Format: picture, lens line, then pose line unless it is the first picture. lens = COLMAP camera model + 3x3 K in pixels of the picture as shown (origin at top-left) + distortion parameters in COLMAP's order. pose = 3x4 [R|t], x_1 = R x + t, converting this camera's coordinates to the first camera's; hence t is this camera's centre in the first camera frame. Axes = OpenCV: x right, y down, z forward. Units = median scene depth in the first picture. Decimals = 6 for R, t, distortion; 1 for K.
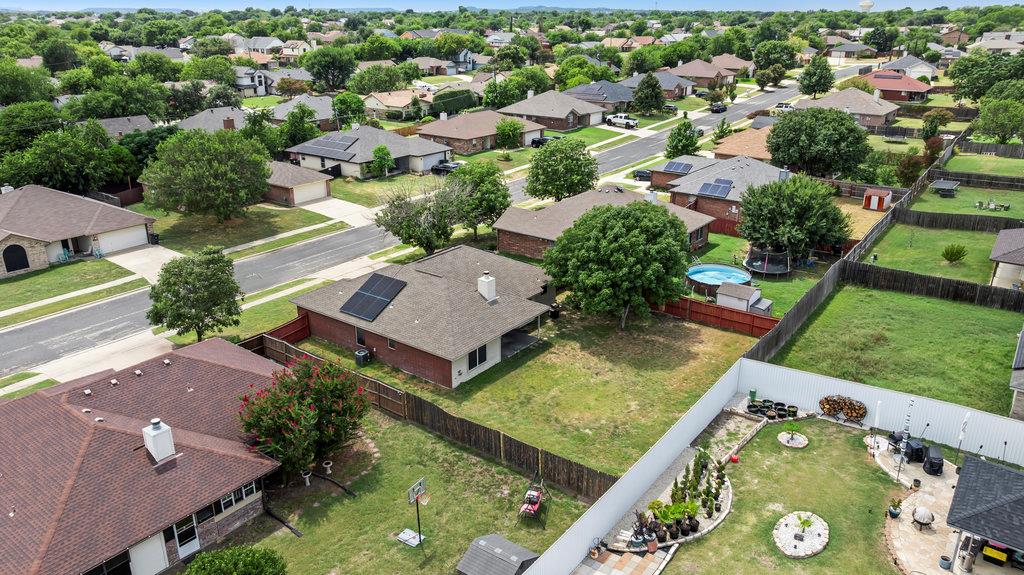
lens RADIAL K [[725.9, 0, 513.7], [0, 725.9, 287.4], [0, 0, 1]] dist [-0.052711, 0.061596]
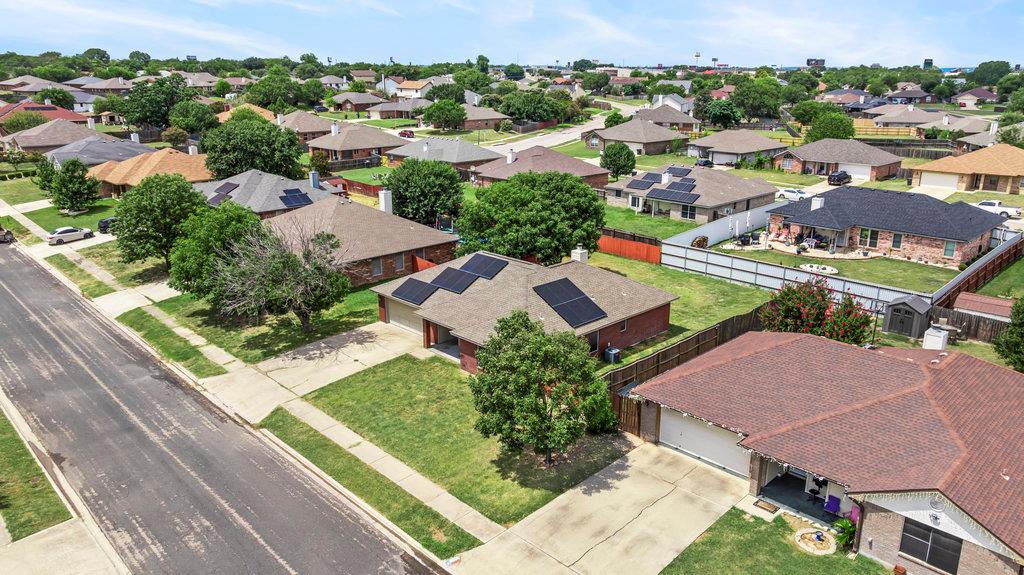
lens RADIAL K [[725.9, 0, 513.7], [0, 725.9, 287.4], [0, 0, 1]] dist [-0.052711, 0.061596]
pose [[0.150383, -0.287594, 0.945872, -1.007498], [0.344206, 0.912123, 0.222607, -0.220119], [-0.926773, 0.292098, 0.236160, 0.796758]]
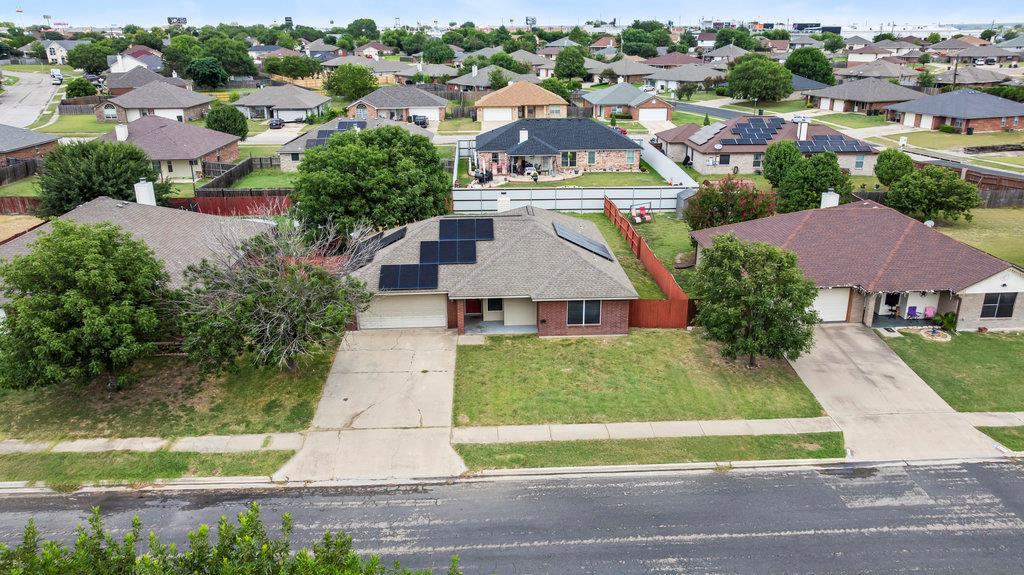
lens RADIAL K [[725.9, 0, 513.7], [0, 725.9, 287.4], [0, 0, 1]] dist [-0.052711, 0.061596]
pose [[-0.643803, -0.258921, 0.720054, -0.773648], [0.267677, 0.805350, 0.528923, -0.426251], [-0.716845, 0.533264, -0.449180, 1.419882]]
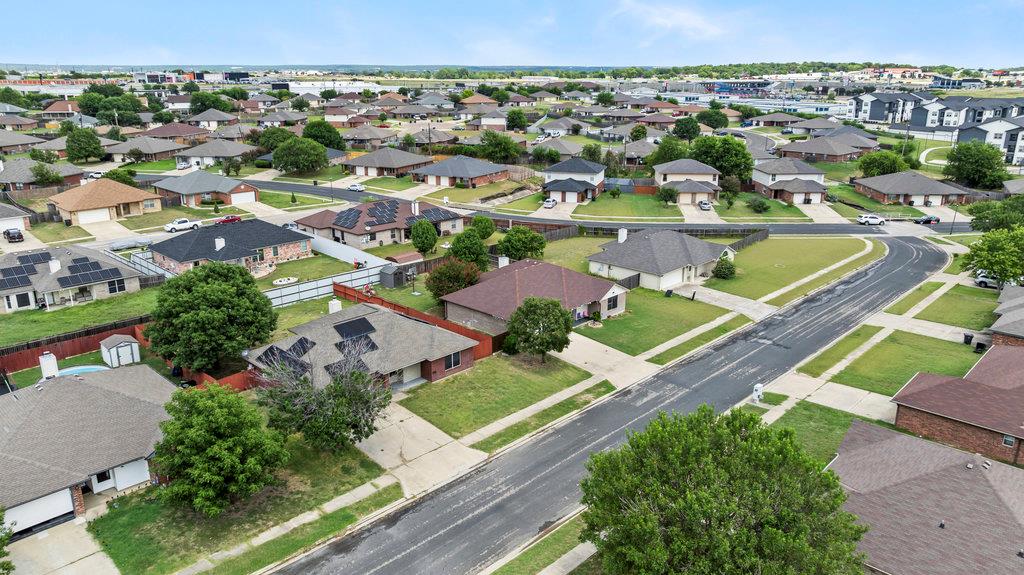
lens RADIAL K [[725.9, 0, 513.7], [0, 725.9, 287.4], [0, 0, 1]] dist [-0.052711, 0.061596]
pose [[-0.993255, -0.040829, 0.108522, -0.512469], [0.033301, 0.796068, 0.604291, -0.837611], [-0.111063, 0.603829, -0.789339, 1.942185]]
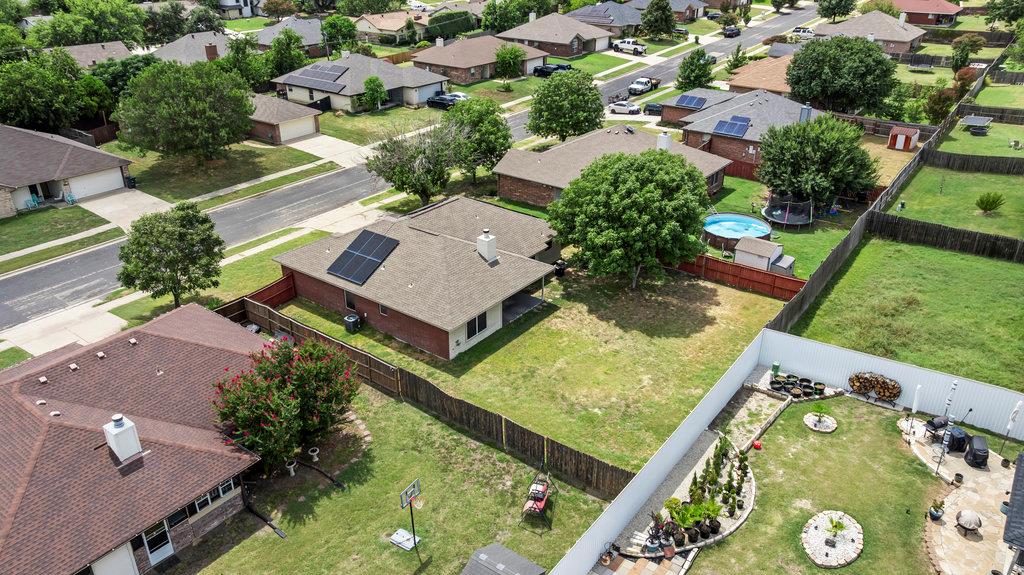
lens RADIAL K [[725.9, 0, 513.7], [0, 725.9, 287.4], [0, 0, 1]] dist [-0.052711, 0.061596]
pose [[1.000000, 0.000590, 0.000597, -0.003257], [-0.000650, 0.994404, 0.105641, -0.042683], [-0.000532, -0.105641, 0.994404, 0.078593]]
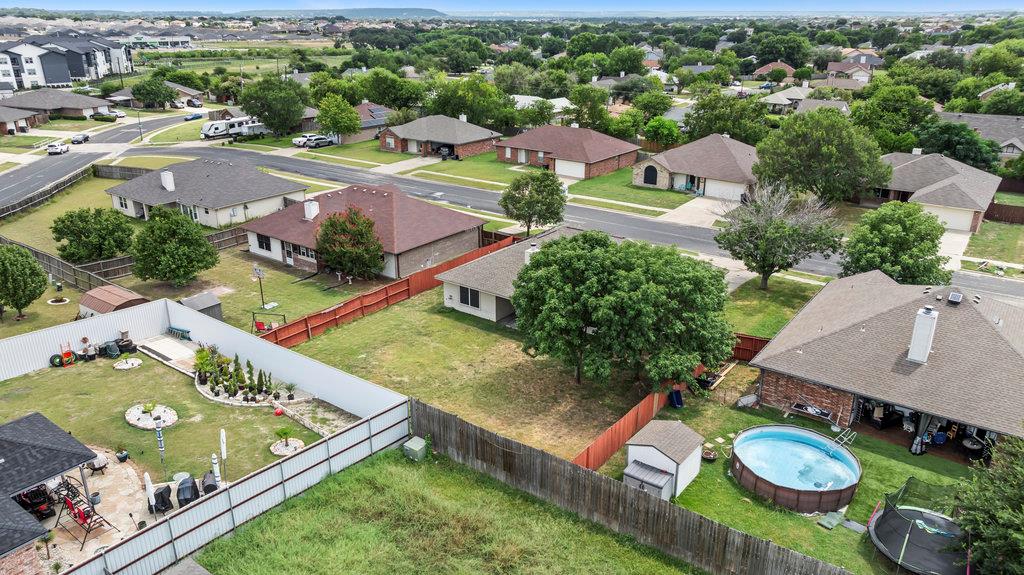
lens RADIAL K [[725.9, 0, 513.7], [0, 725.9, 287.4], [0, 0, 1]] dist [-0.052711, 0.061596]
pose [[-0.003051, 0.346870, -0.937908, 0.887610], [-0.350804, 0.877936, 0.325831, -0.271984], [0.936444, 0.330016, 0.119005, 0.832997]]
